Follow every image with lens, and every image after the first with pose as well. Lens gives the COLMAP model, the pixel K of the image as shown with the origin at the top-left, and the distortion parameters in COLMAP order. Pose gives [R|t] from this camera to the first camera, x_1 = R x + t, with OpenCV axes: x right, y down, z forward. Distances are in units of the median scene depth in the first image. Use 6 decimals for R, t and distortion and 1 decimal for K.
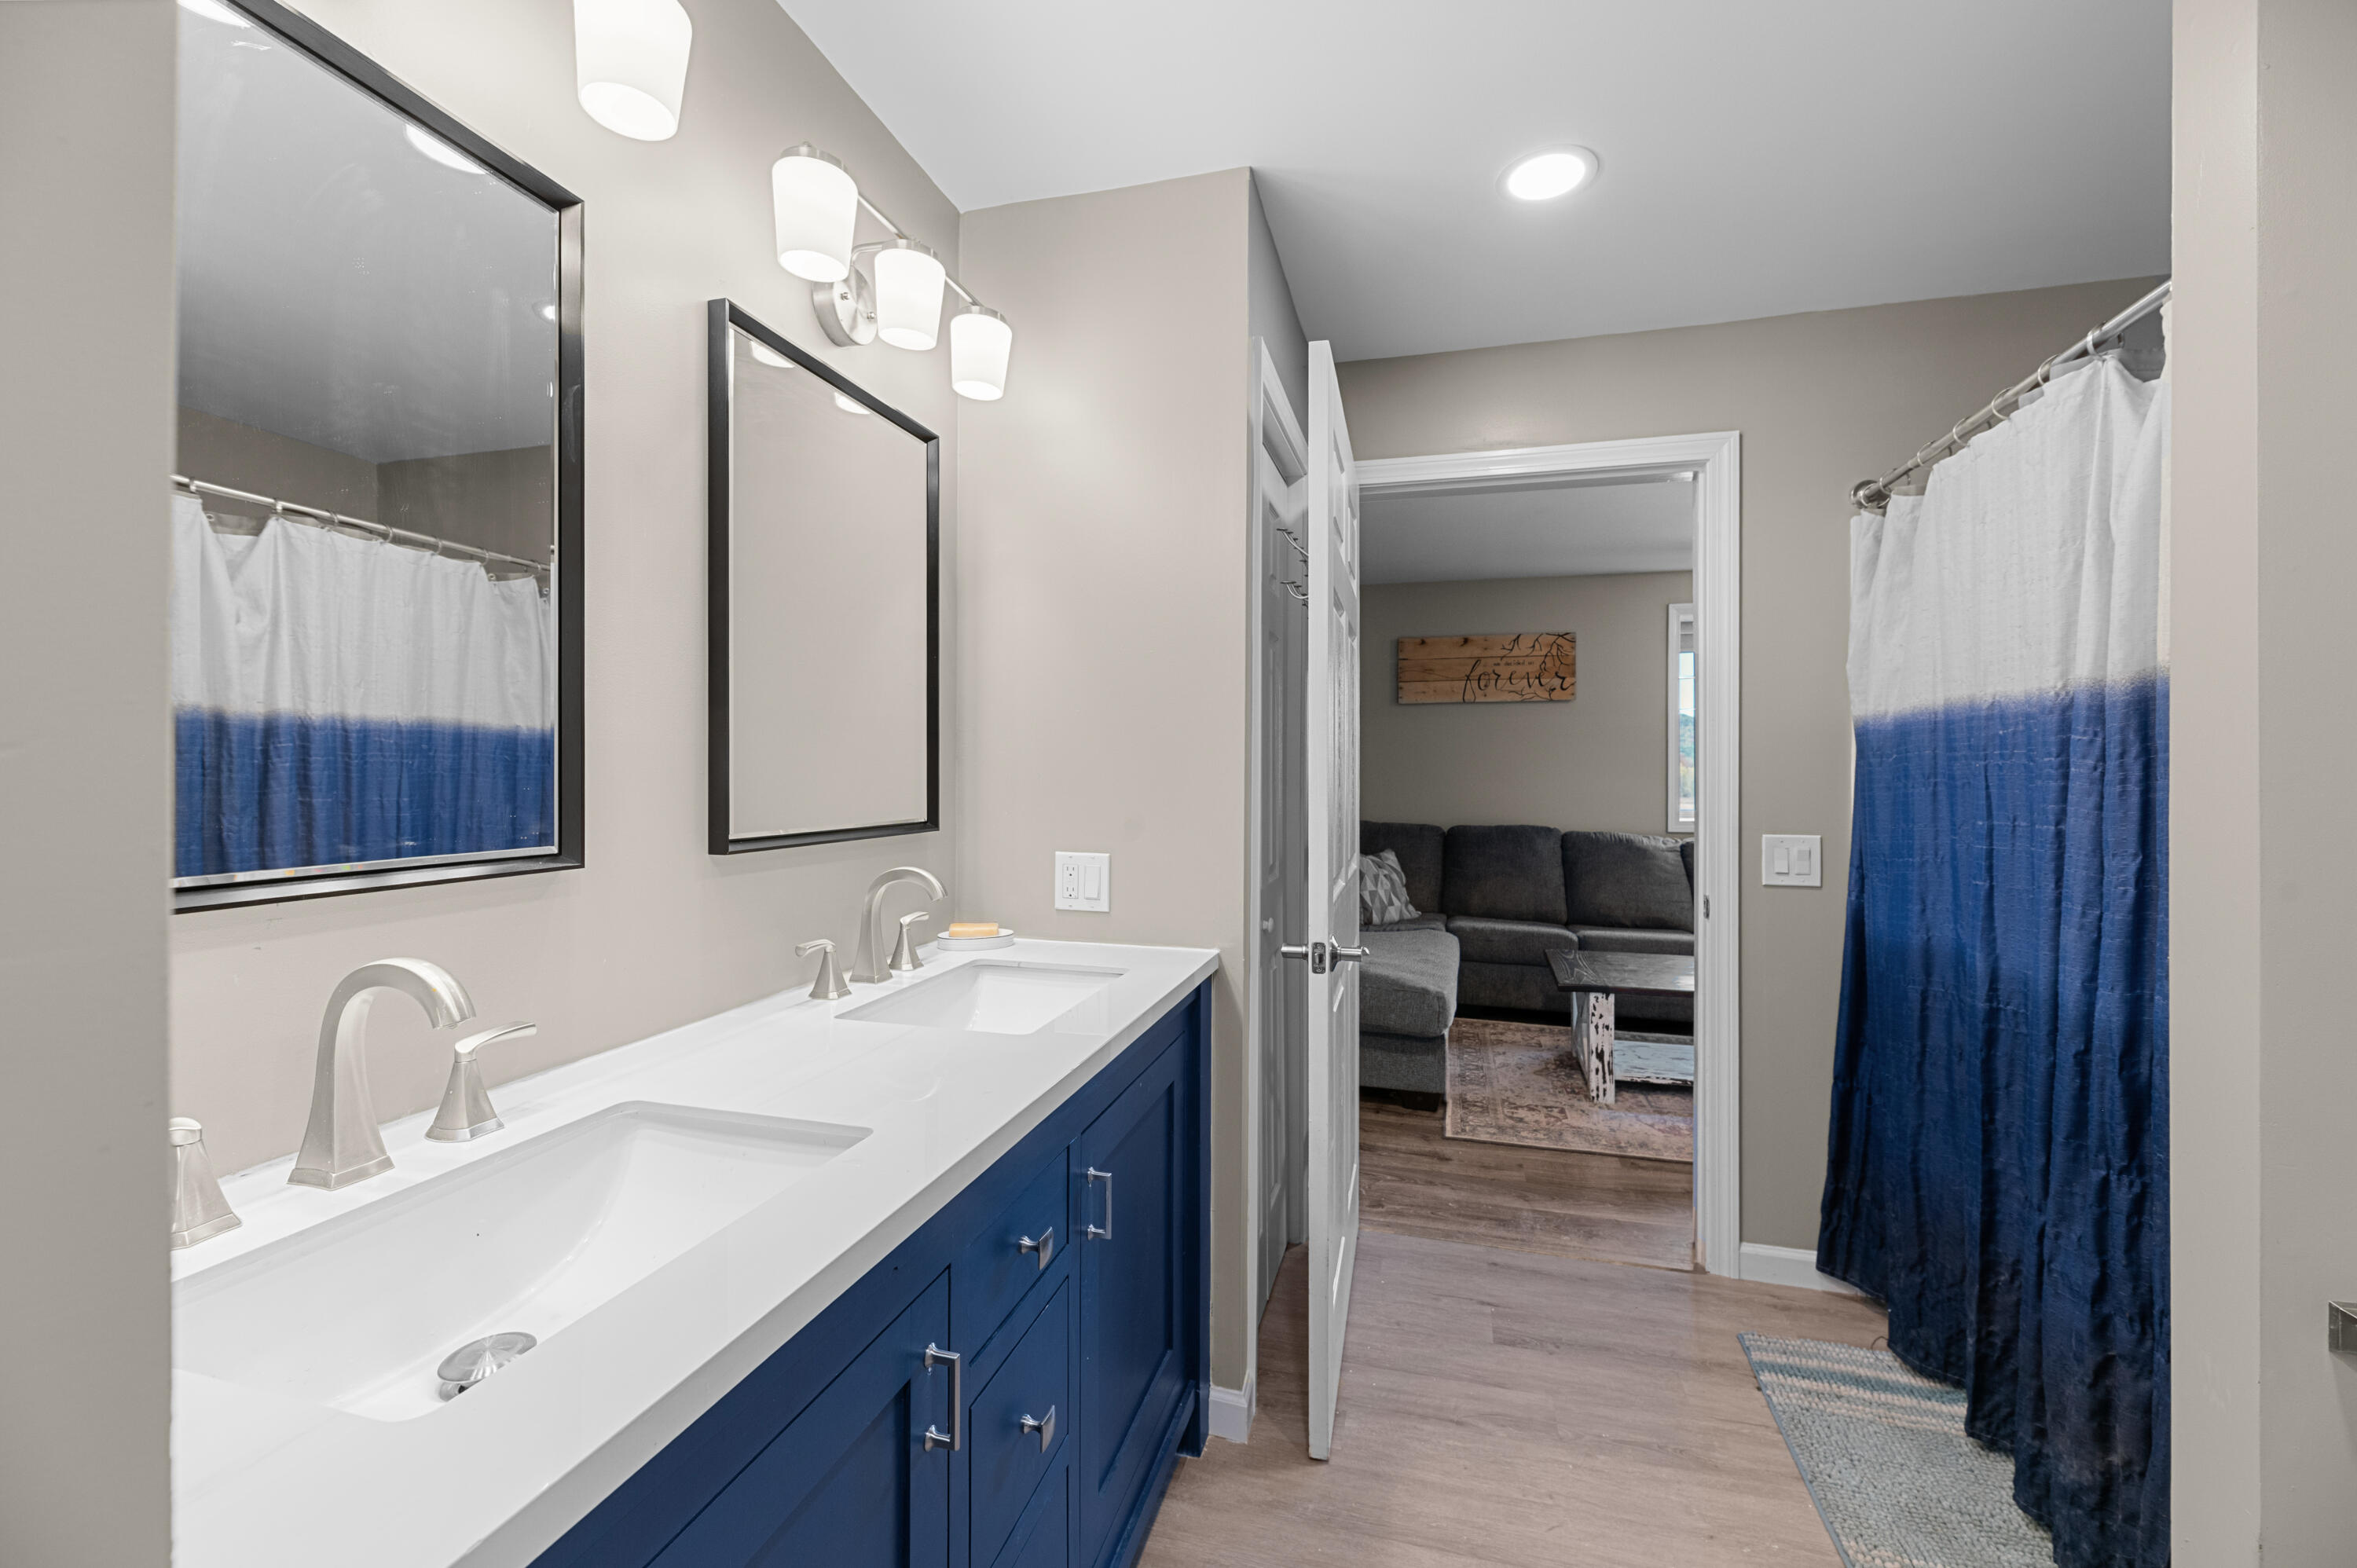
lens RADIAL K [[946.6, 0, 1176.4], [0, 946.6, 778.3], [0, 0, 1]] dist [-0.004176, -0.000478]
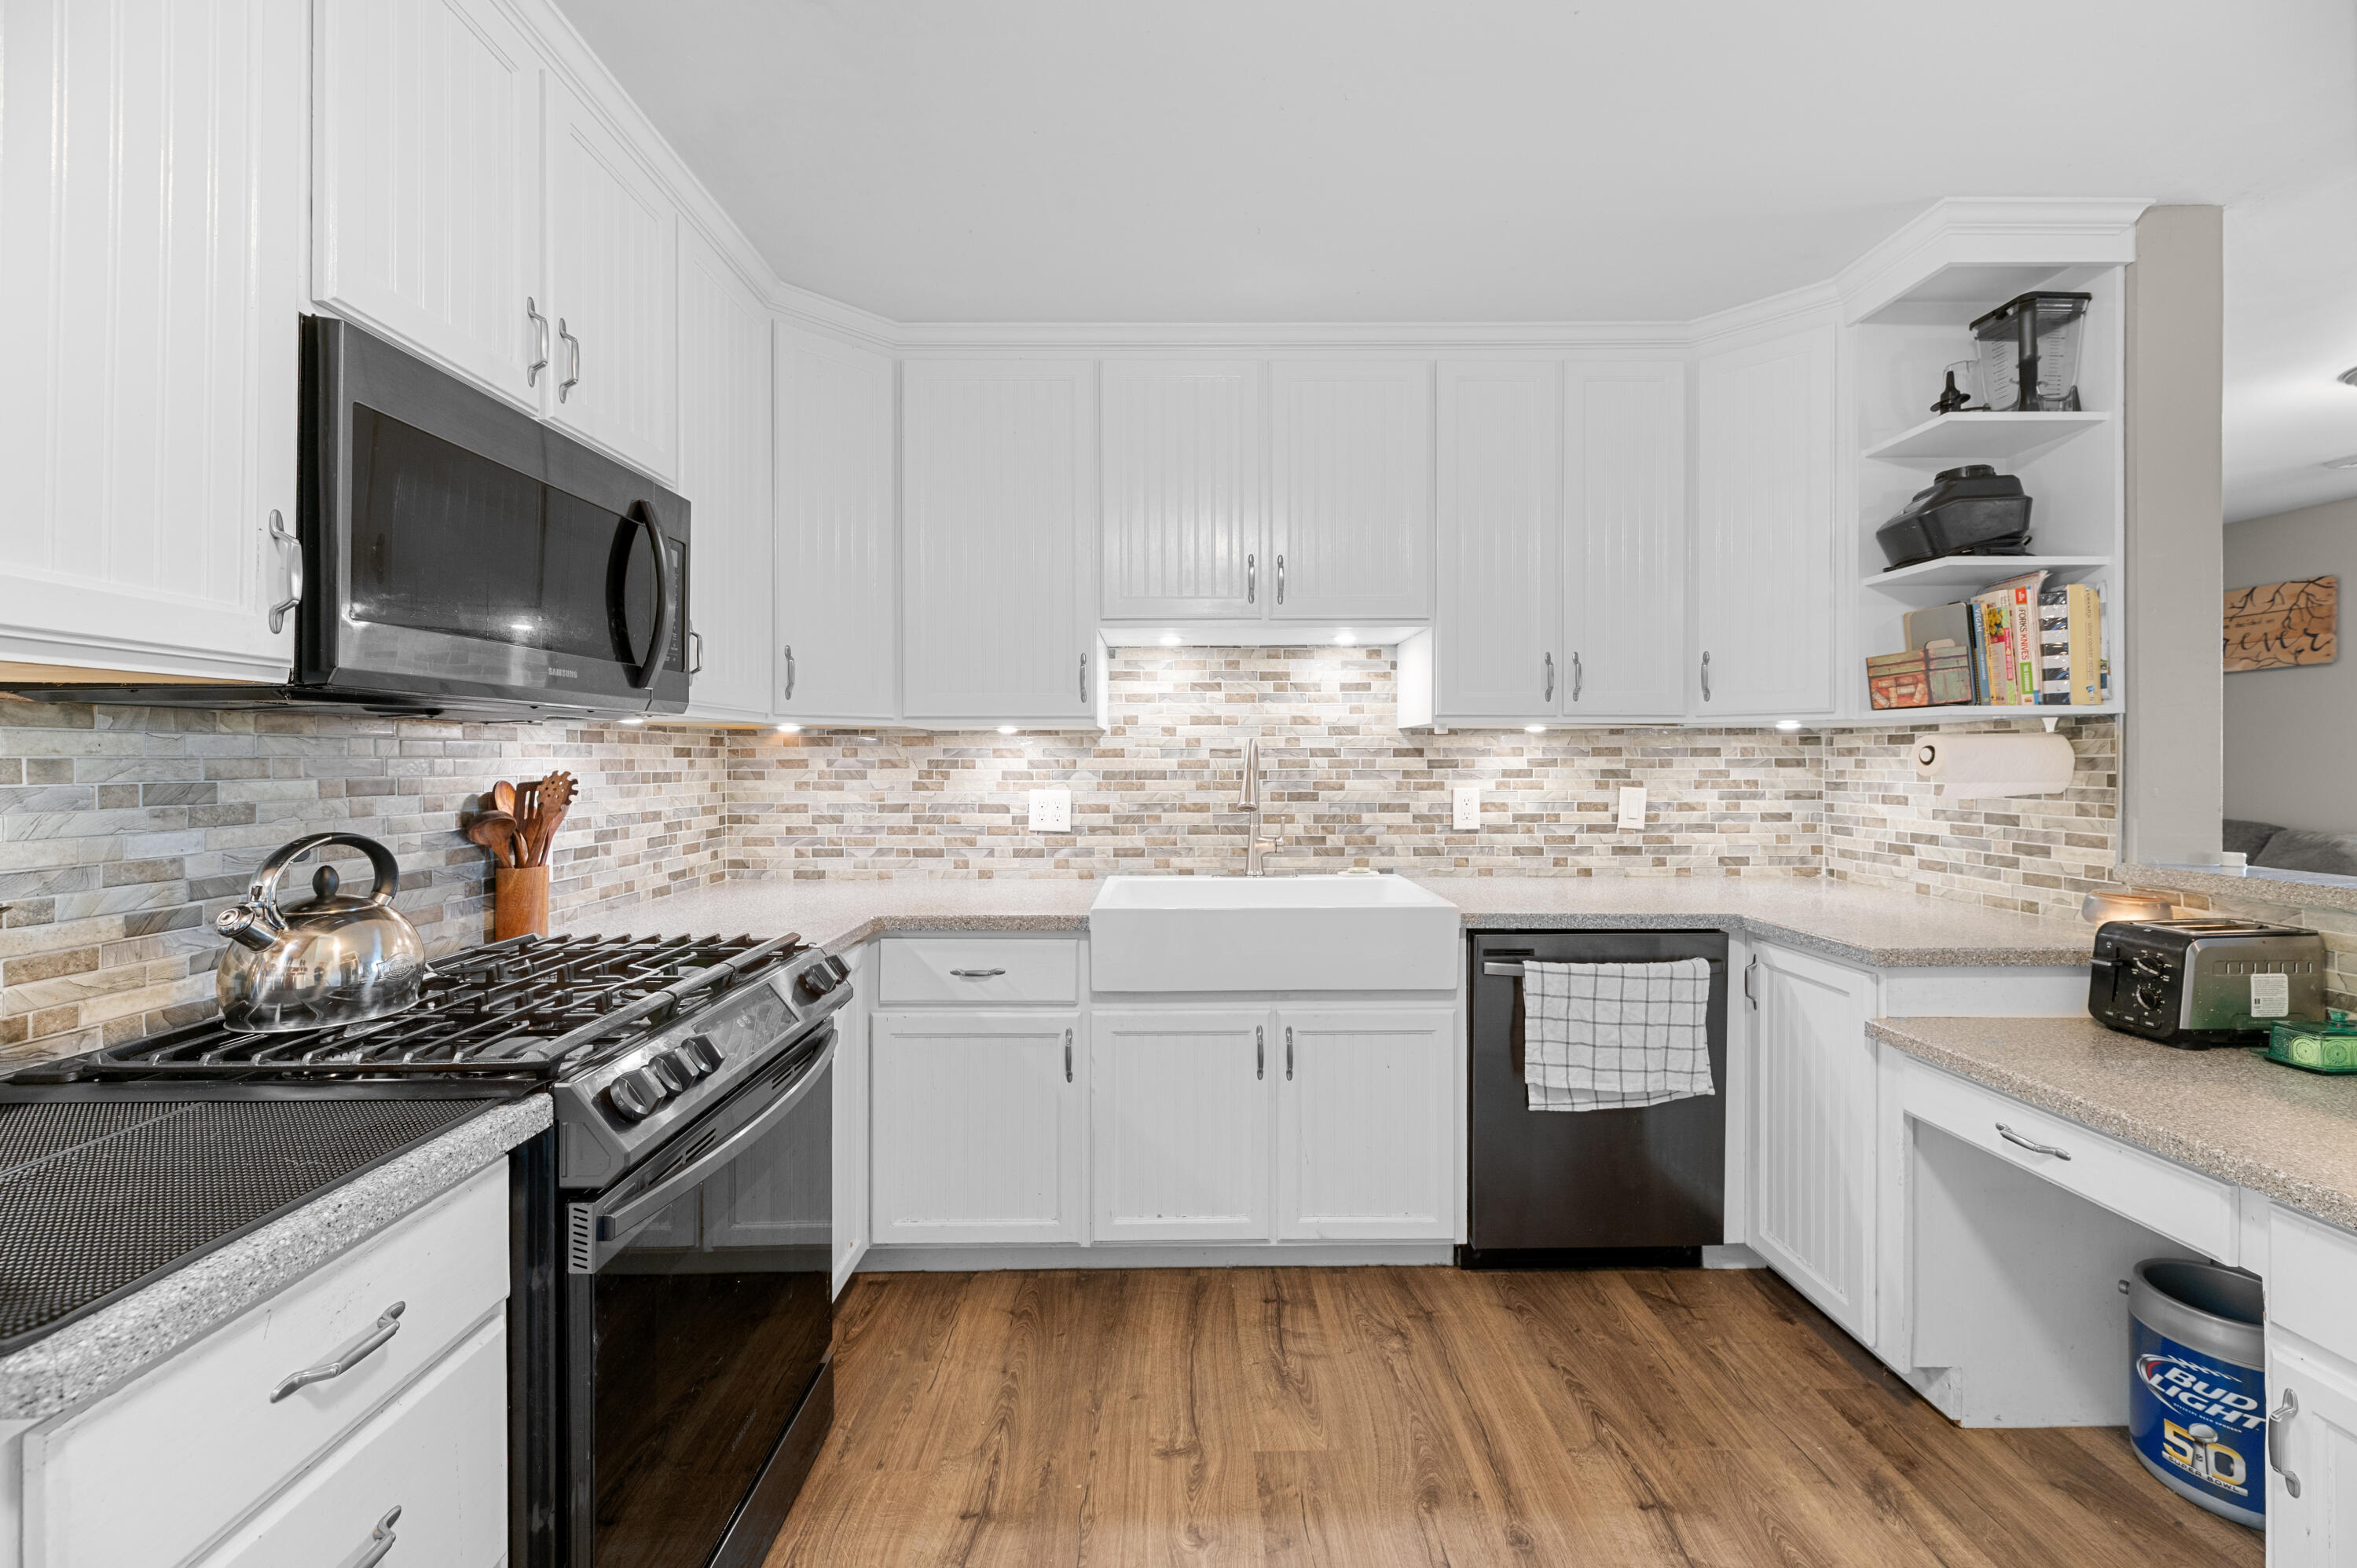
lens RADIAL K [[946.6, 0, 1178.5], [0, 946.6, 766.7], [0, 0, 1]] dist [-0.004176, -0.000478]
pose [[0.278906, 0.003665, -0.960311, 0.891569], [-0.003526, 0.999990, 0.002792, 0.003263], [0.960312, 0.002608, 0.278916, -0.115356]]
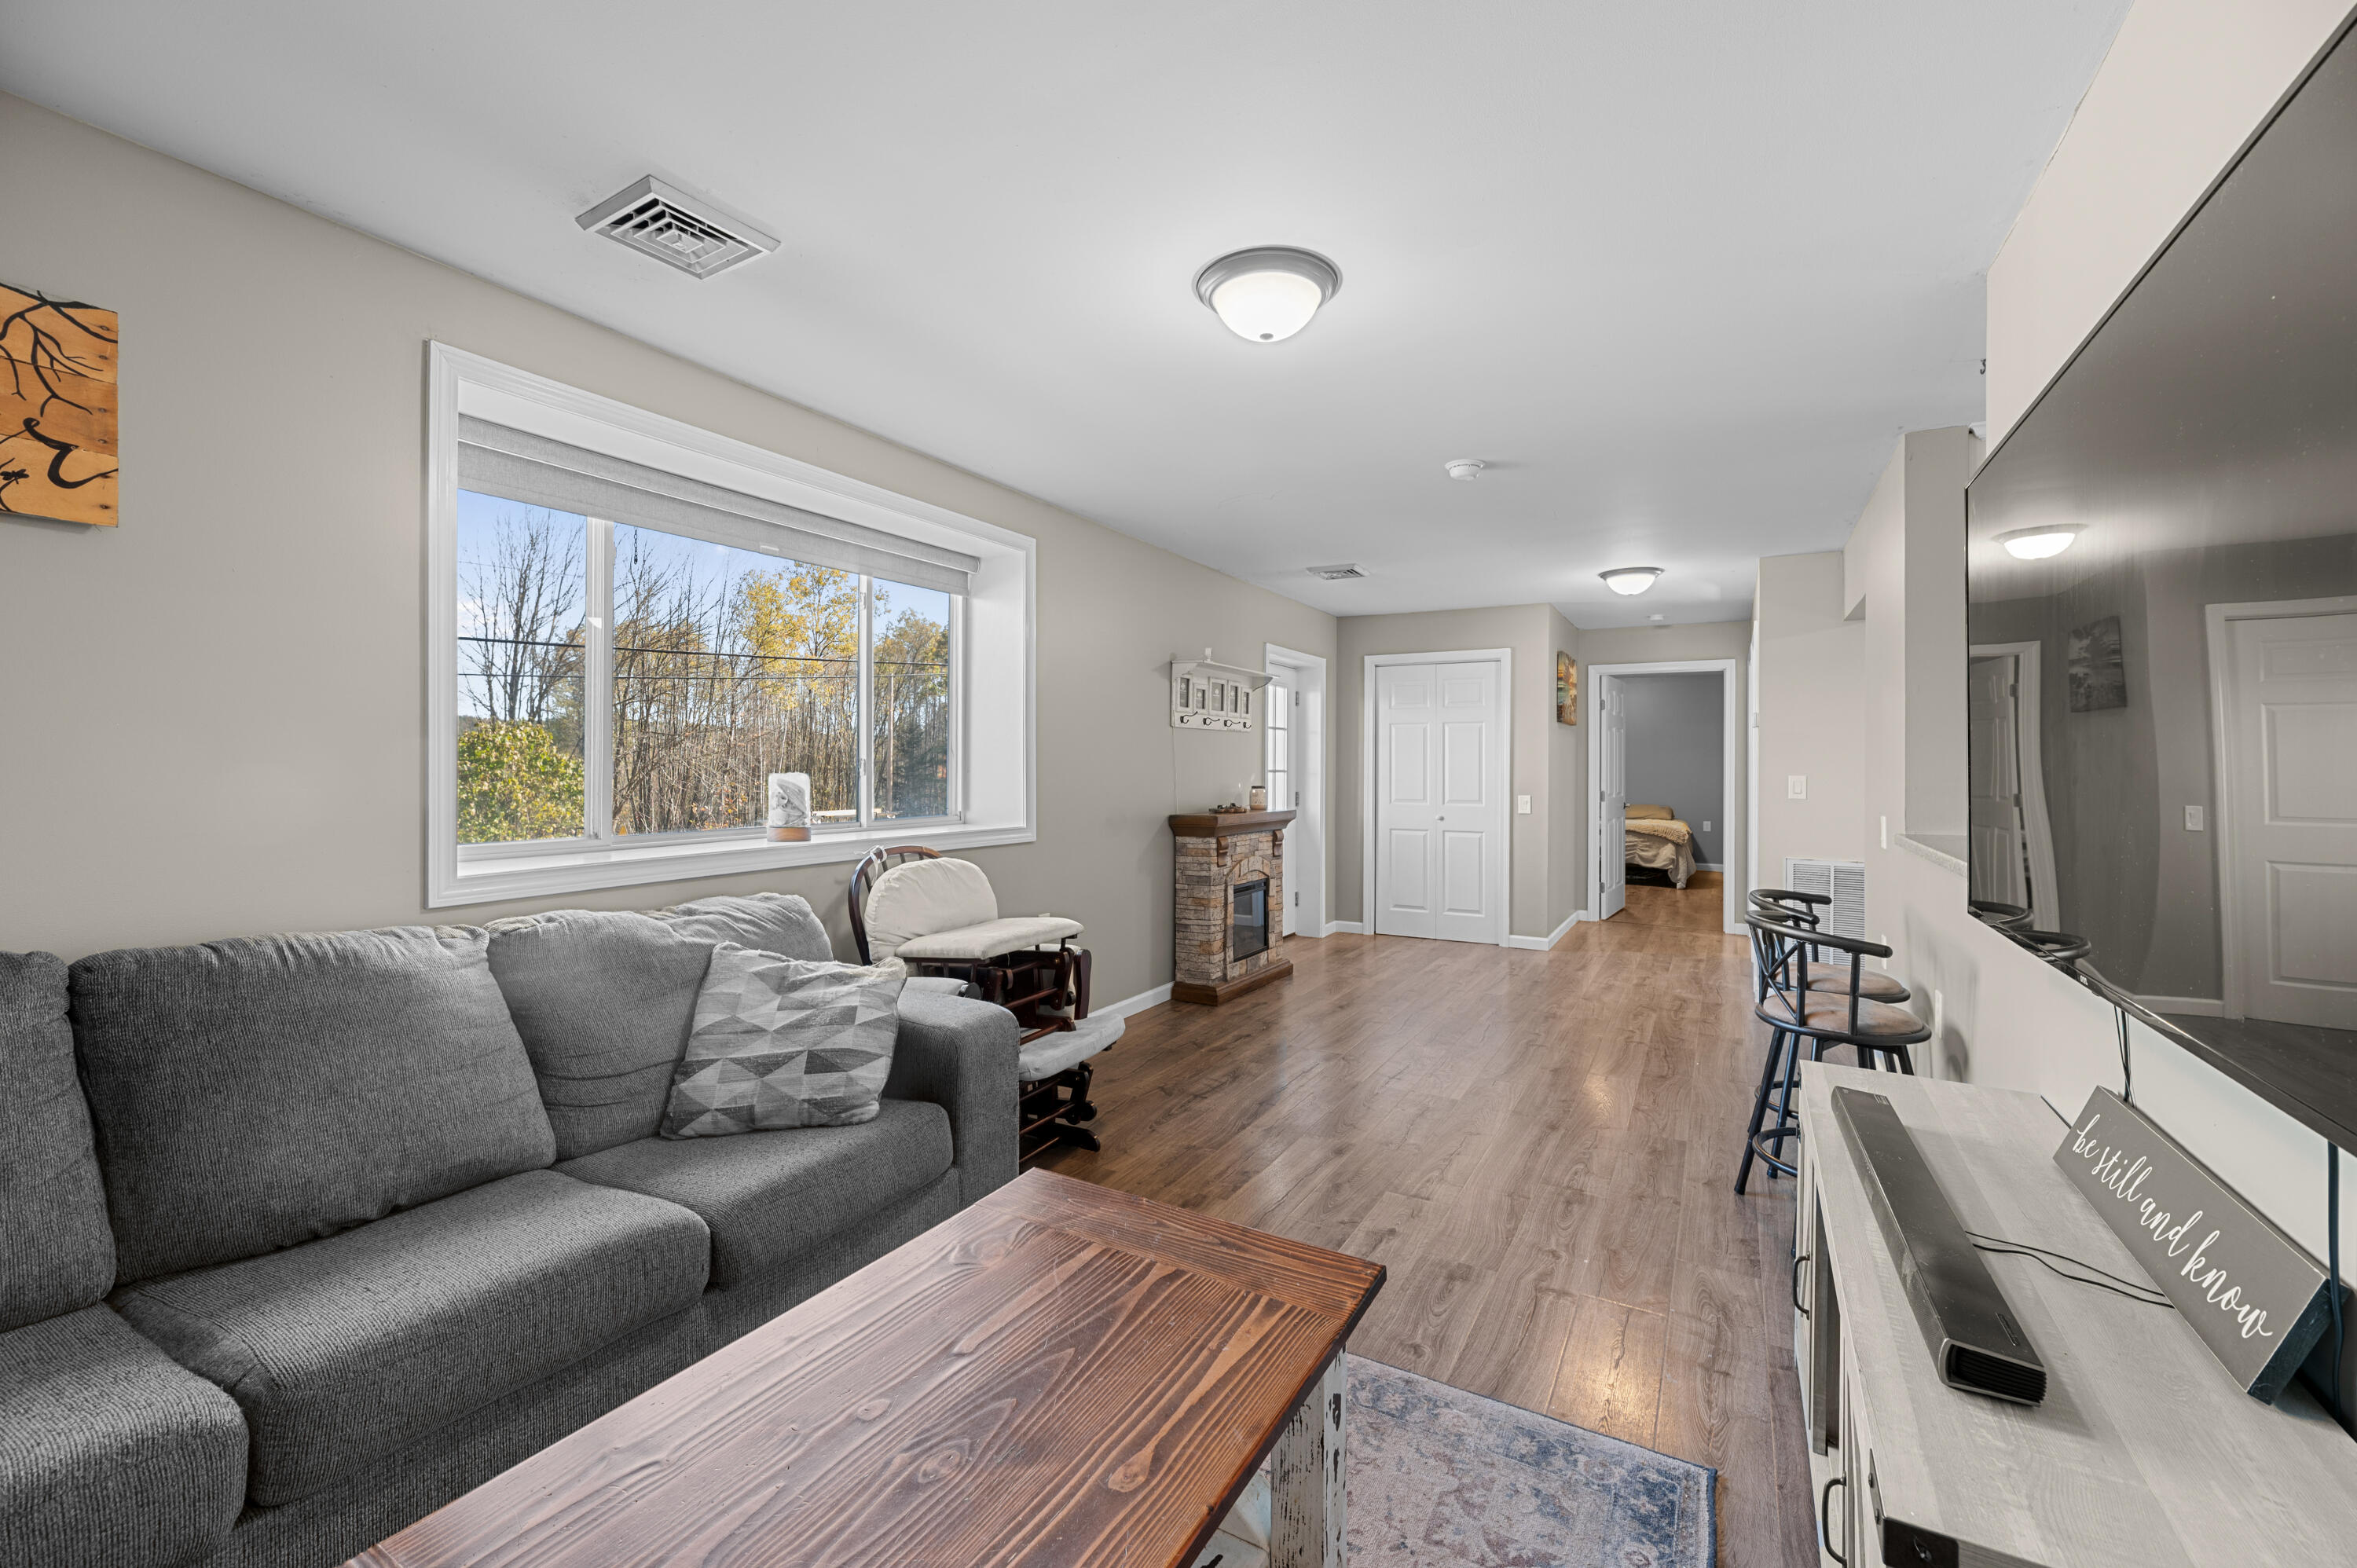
lens RADIAL K [[946.6, 0, 1173.3], [0, 946.6, 771.4], [0, 0, 1]] dist [-0.004176, -0.000478]
pose [[0.263666, -0.007279, 0.964587, 0.212595], [0.006618, 0.999962, 0.005737, -0.001633], [-0.964591, 0.004870, 0.263704, 0.579158]]
